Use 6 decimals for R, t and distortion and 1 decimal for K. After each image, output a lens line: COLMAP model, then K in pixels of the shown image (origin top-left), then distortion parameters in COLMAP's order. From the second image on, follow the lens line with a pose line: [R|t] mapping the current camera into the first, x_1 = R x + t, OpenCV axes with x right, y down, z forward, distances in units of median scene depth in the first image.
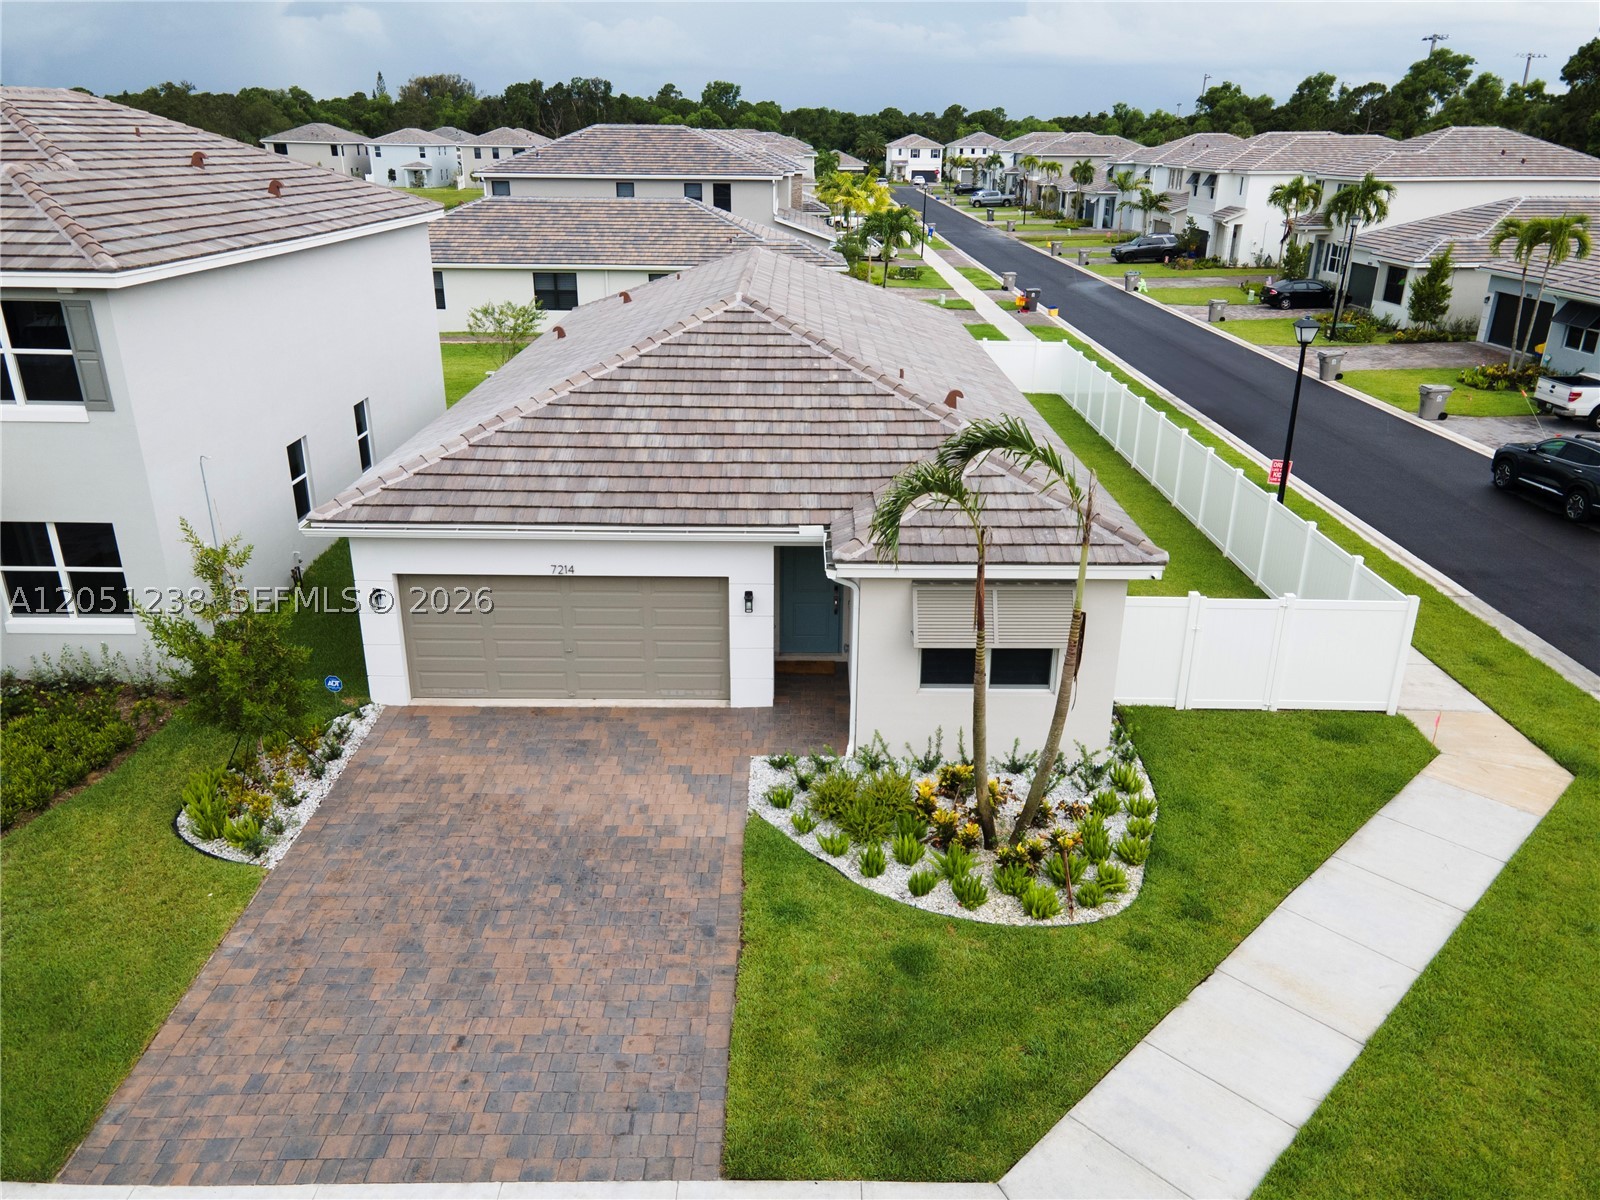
lens RADIAL K [[1163.4, 0, 800.0], [0, 1163.4, 600.0], [0, 0, 1]] dist [0.039632, 0.007264]
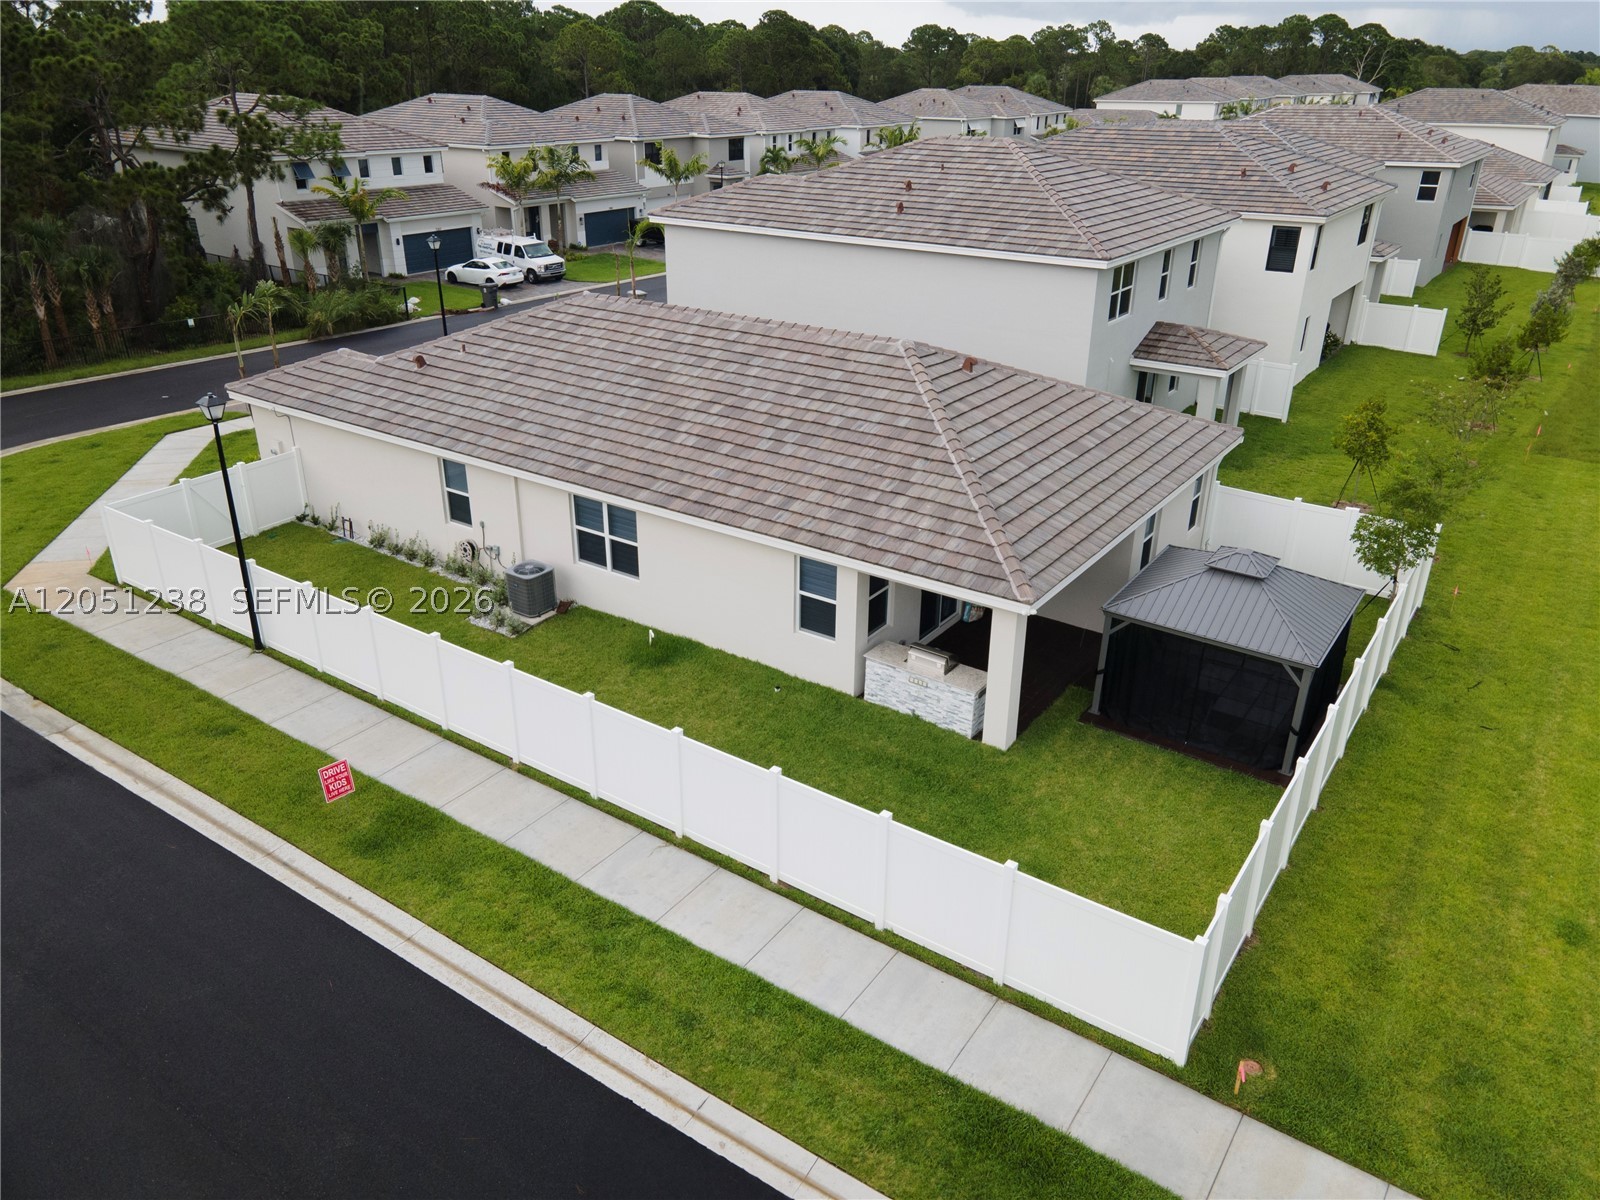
lens RADIAL K [[1162.1, 0, 800.0], [0, 1162.1, 600.0], [0, 0, 1]] dist [0.018649, 0.049634]
pose [[-0.570337, 0.332911, -0.750923, 1.232120], [-0.312447, 0.757543, 0.573154, -1.086046], [0.759666, 0.561515, -0.328038, 2.329880]]
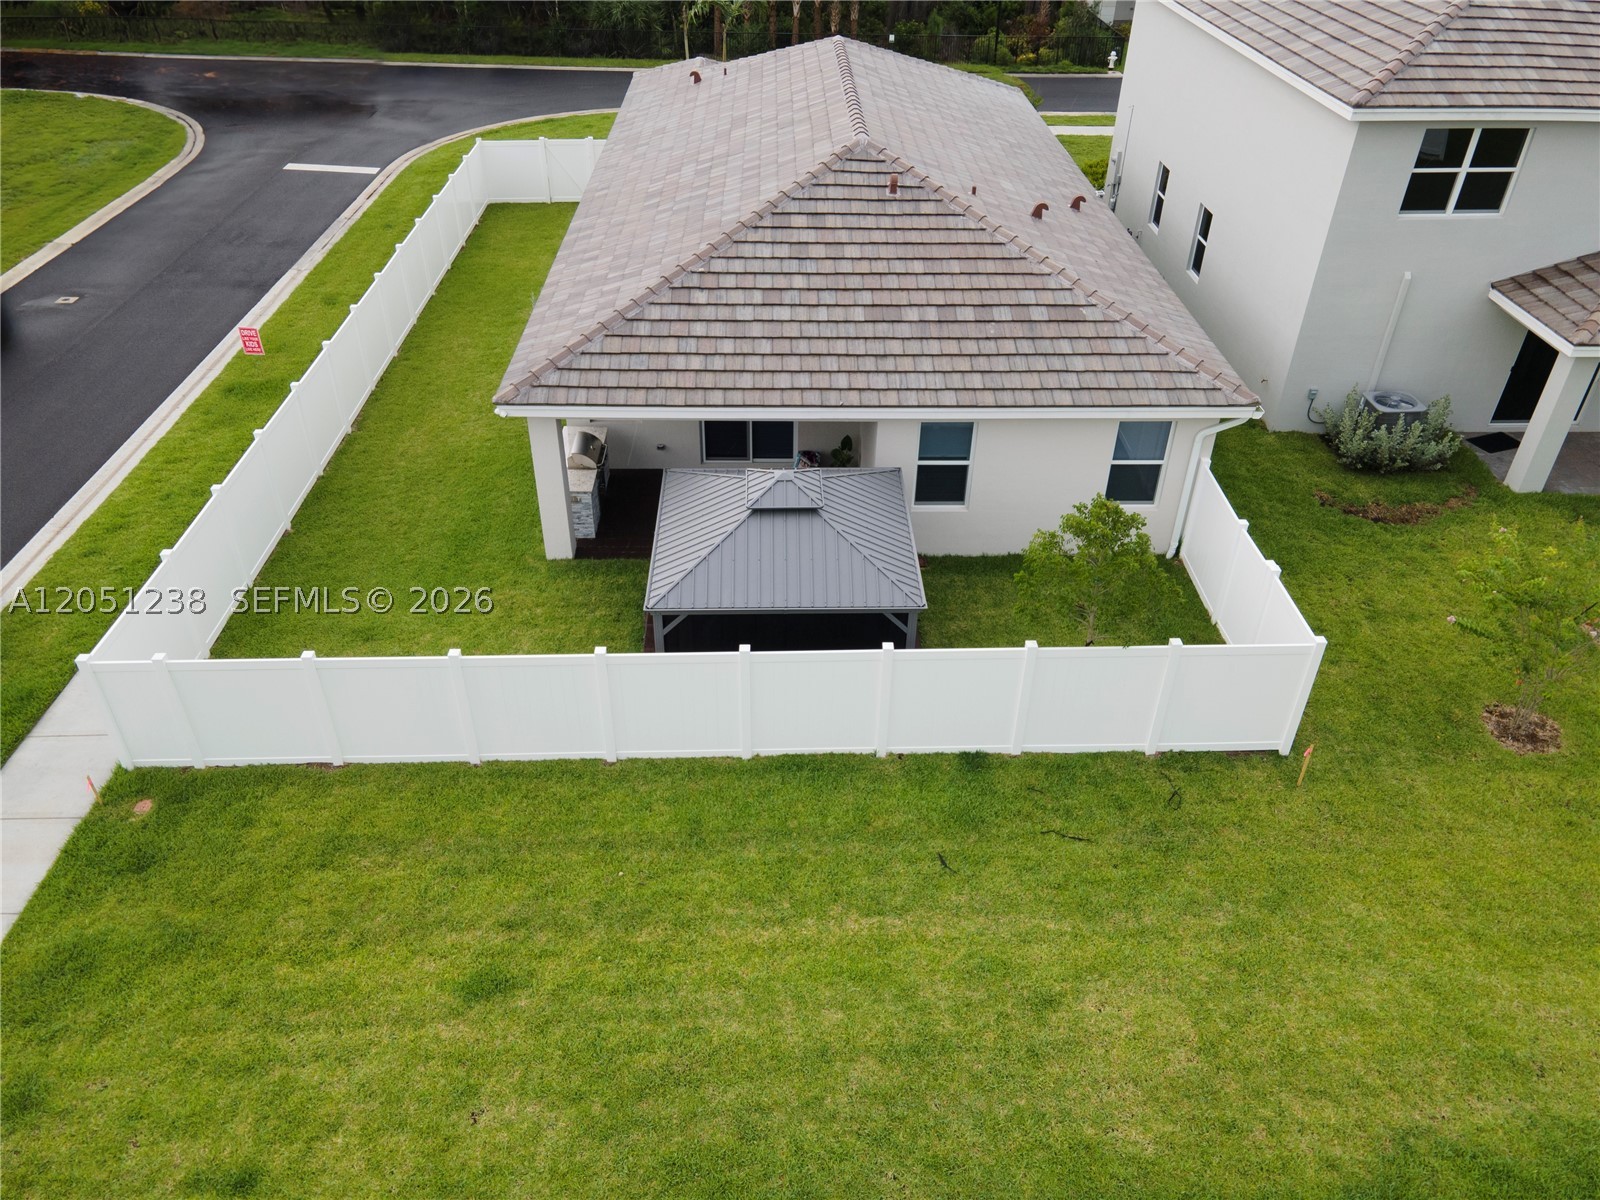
lens RADIAL K [[1162.1, 0, 800.0], [0, 1162.1, 600.0], [0, 0, 1]] dist [0.018649, 0.049634]
pose [[-0.999500, -0.004173, -0.031346, 0.038303], [-0.028607, 0.541762, 0.840045, -1.312169], [0.013476, 0.840522, -0.541610, 2.857048]]
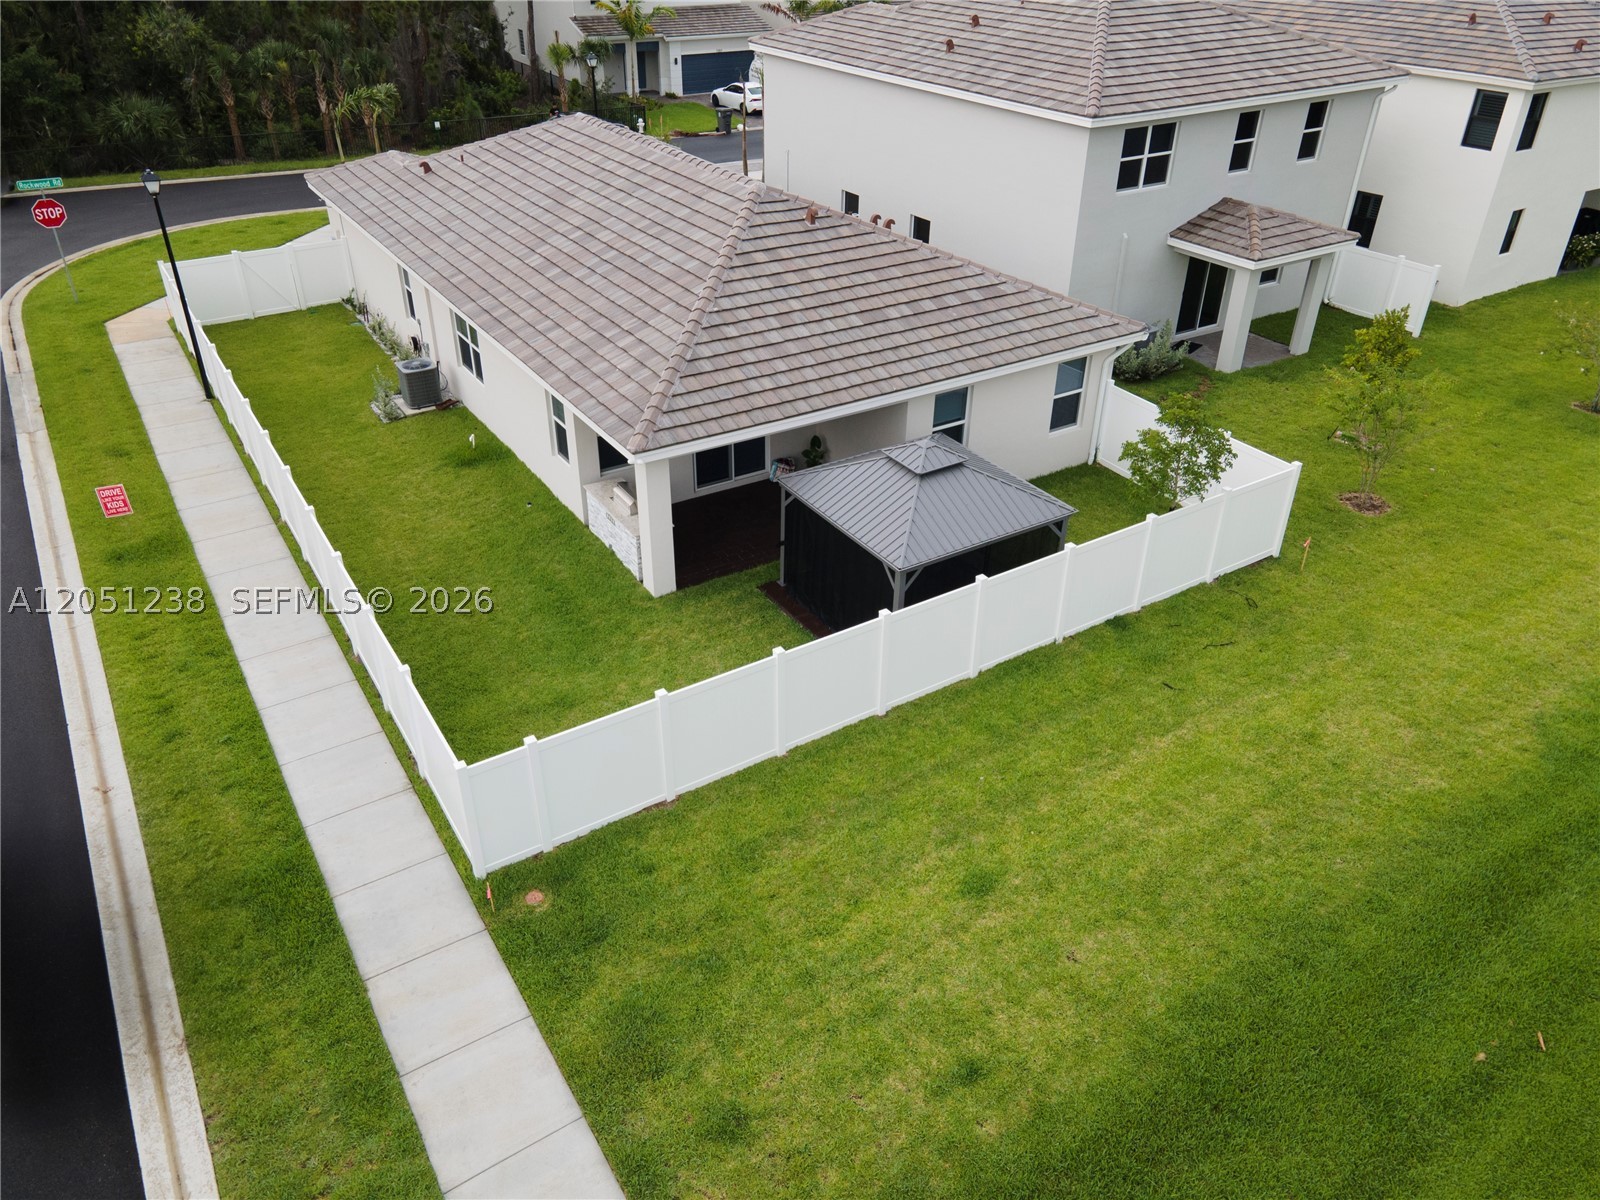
lens RADIAL K [[1162.1, 0, 800.0], [0, 1162.1, 600.0], [0, 0, 1]] dist [0.018649, 0.049634]
pose [[-0.844805, 0.270130, -0.461881, 0.699335], [-0.210860, 0.625285, 0.751370, -1.305695], [0.491775, 0.732154, -0.471284, 2.846706]]
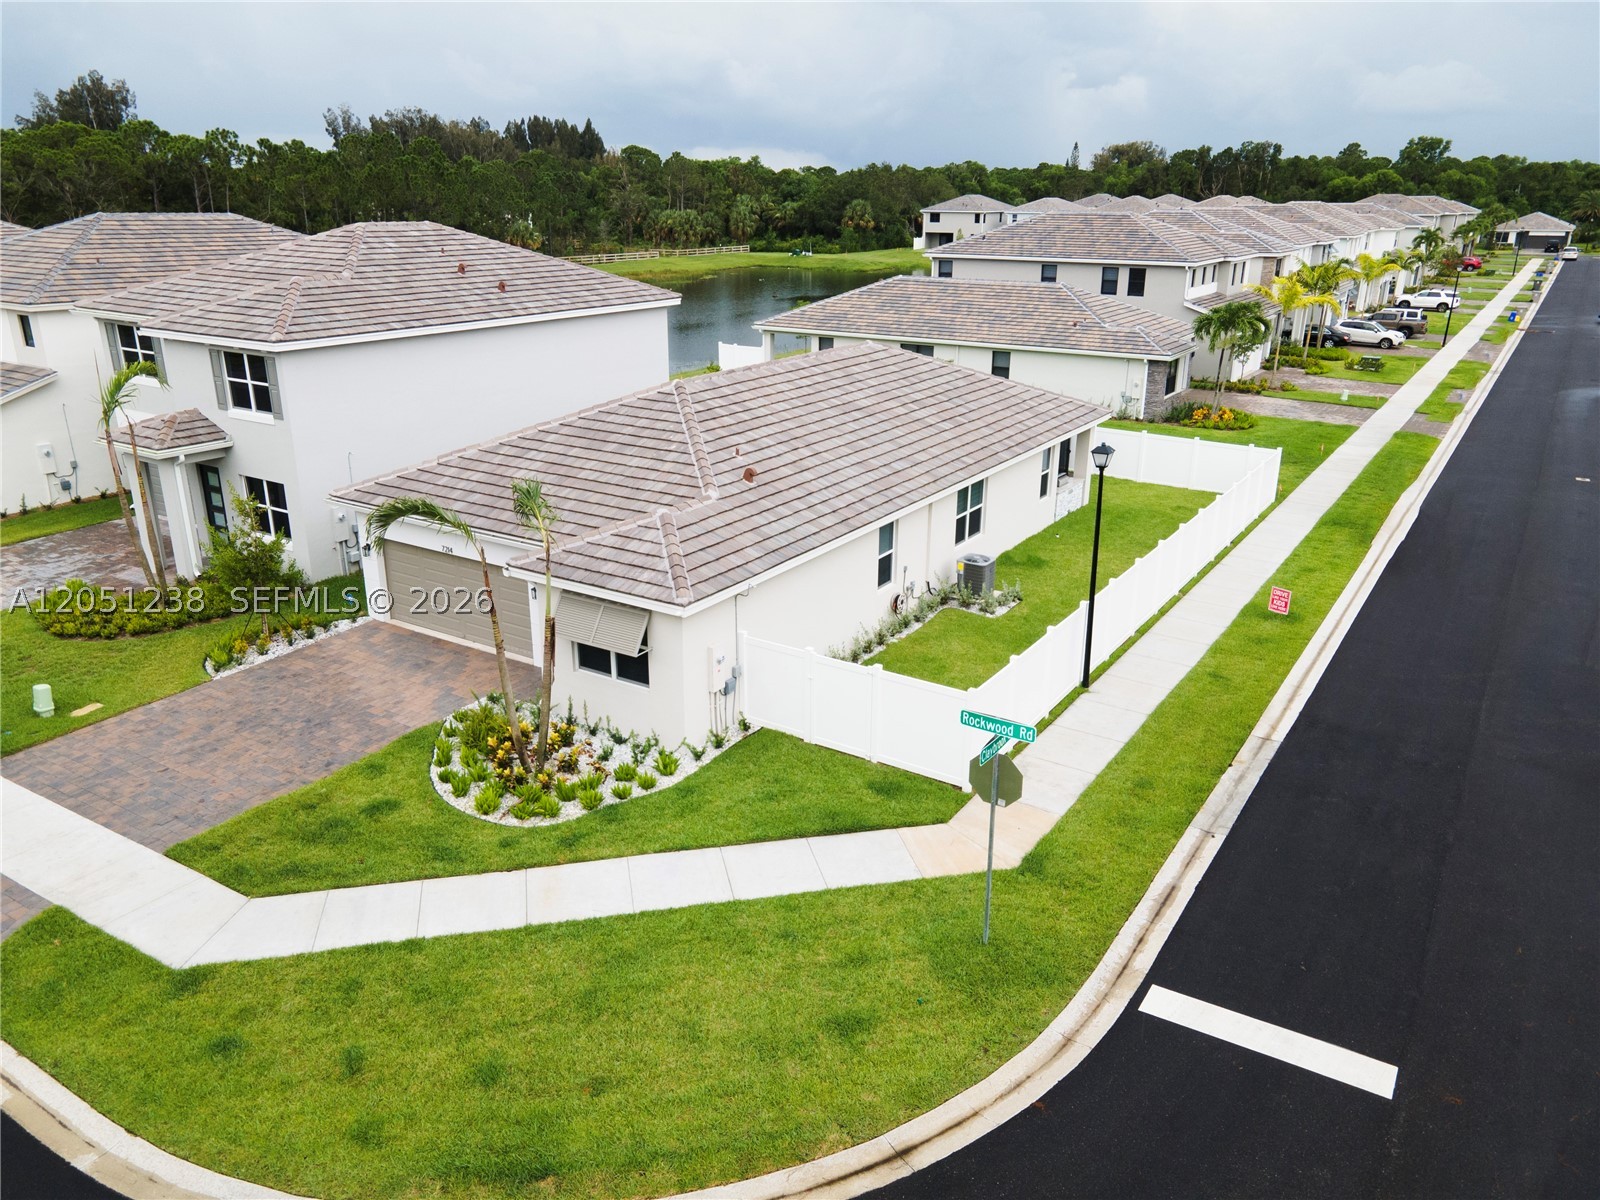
lens RADIAL K [[1162.1, 0, 800.0], [0, 1162.1, 600.0], [0, 0, 1]] dist [0.018649, 0.049634]
pose [[0.843047, 0.176983, -0.507887, 0.985286], [-0.198069, 0.980105, 0.012760, -0.073149], [0.500041, 0.089839, 0.861329, -0.077929]]
